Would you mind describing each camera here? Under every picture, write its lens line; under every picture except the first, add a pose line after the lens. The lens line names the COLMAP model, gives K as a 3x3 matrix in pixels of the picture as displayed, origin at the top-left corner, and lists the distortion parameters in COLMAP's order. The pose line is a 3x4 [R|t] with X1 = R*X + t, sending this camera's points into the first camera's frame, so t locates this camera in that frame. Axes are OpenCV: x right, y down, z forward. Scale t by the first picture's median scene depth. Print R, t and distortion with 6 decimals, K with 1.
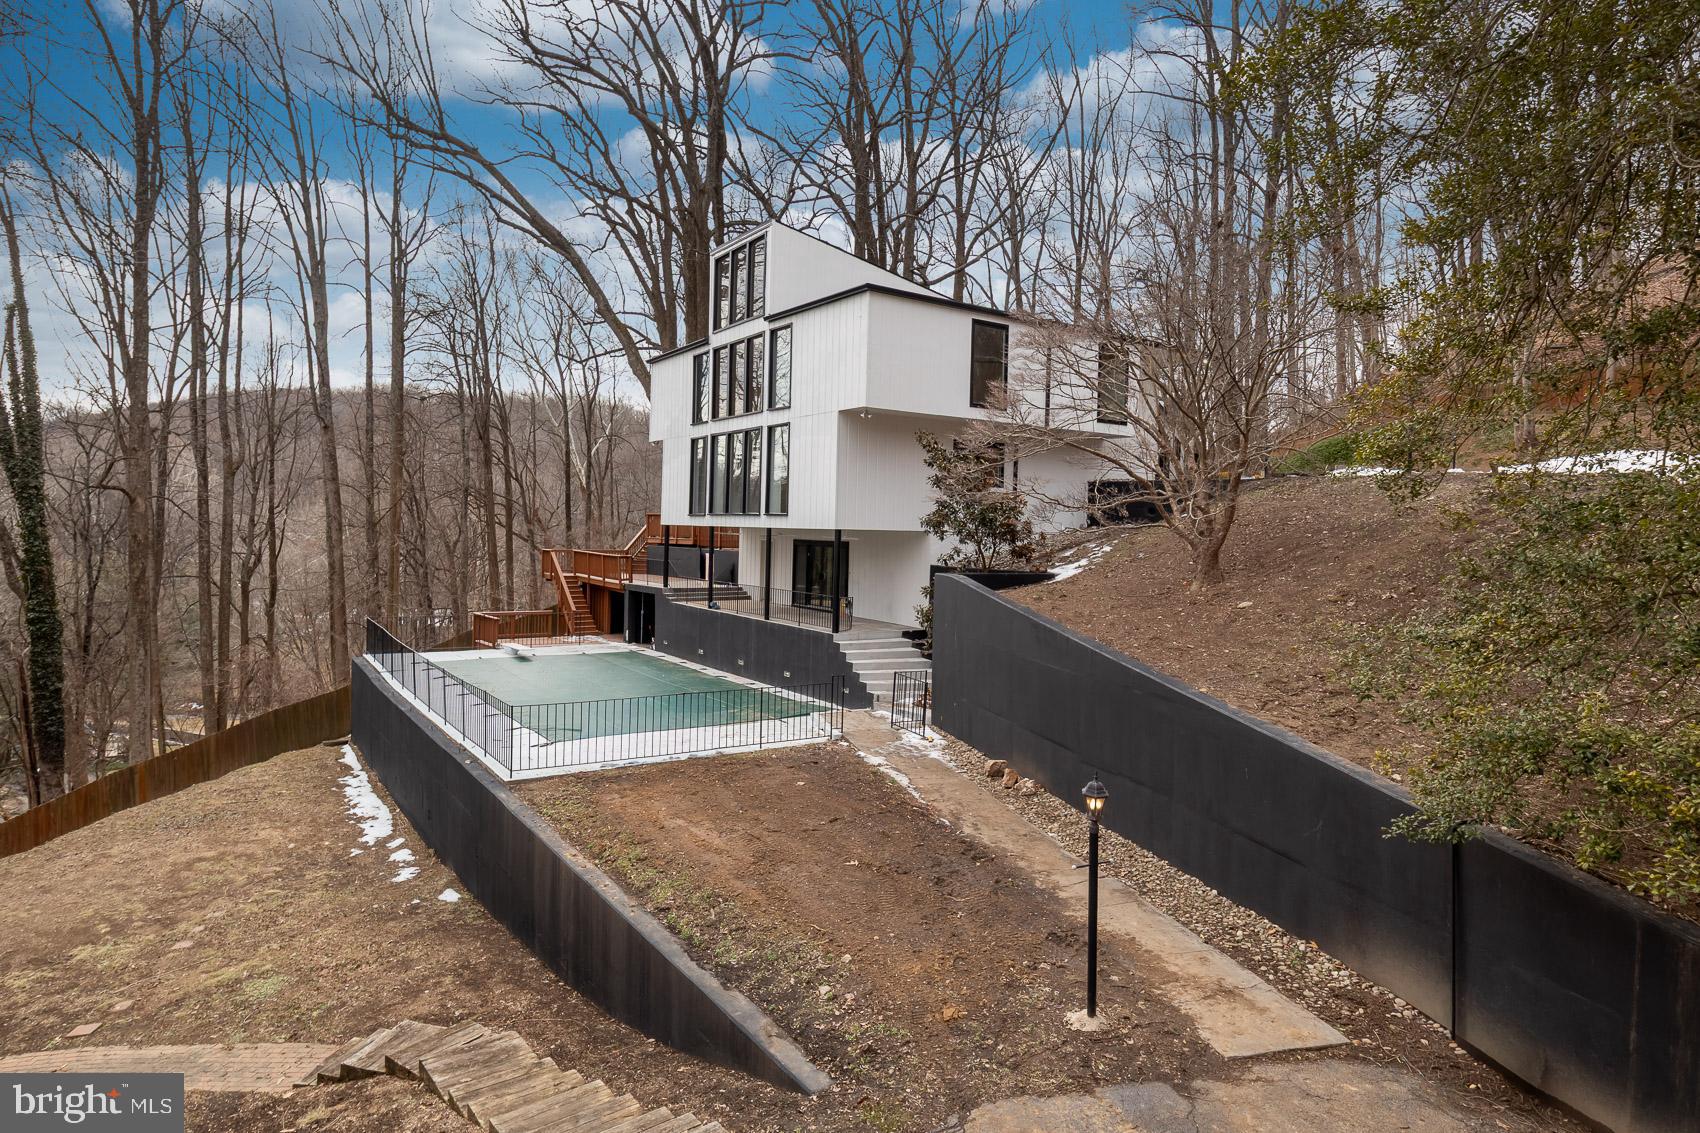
lens RADIAL K [[955.6, 0, 851.0], [0, 955.6, 567.4], [0, 0, 1]] dist [-0.007222, 0.001952]
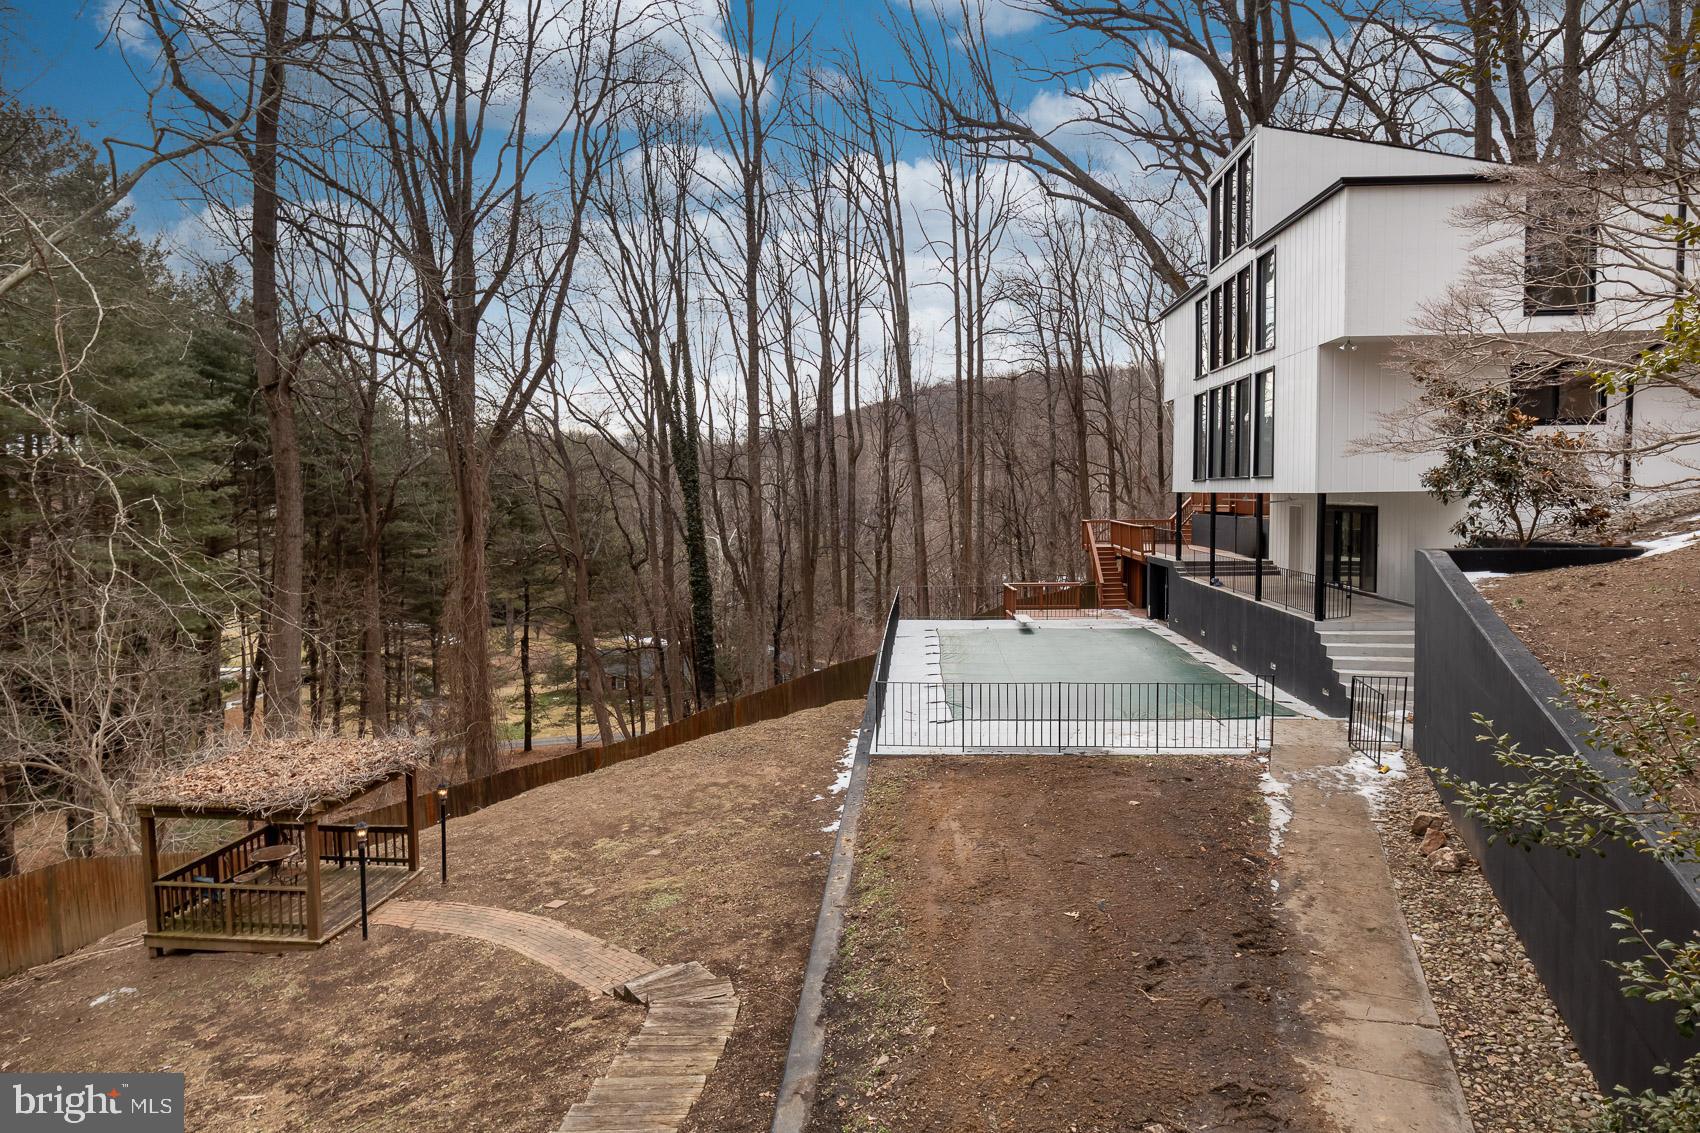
lens RADIAL K [[955.6, 0, 850.2], [0, 955.6, 566.5], [0, 0, 1]] dist [-0.007222, 0.001952]
pose [[0.794433, 0.010330, -0.607265, 0.139489], [0.010275, 0.999484, 0.030443, -0.005500], [0.607265, -0.030425, 0.793916, 0.100805]]
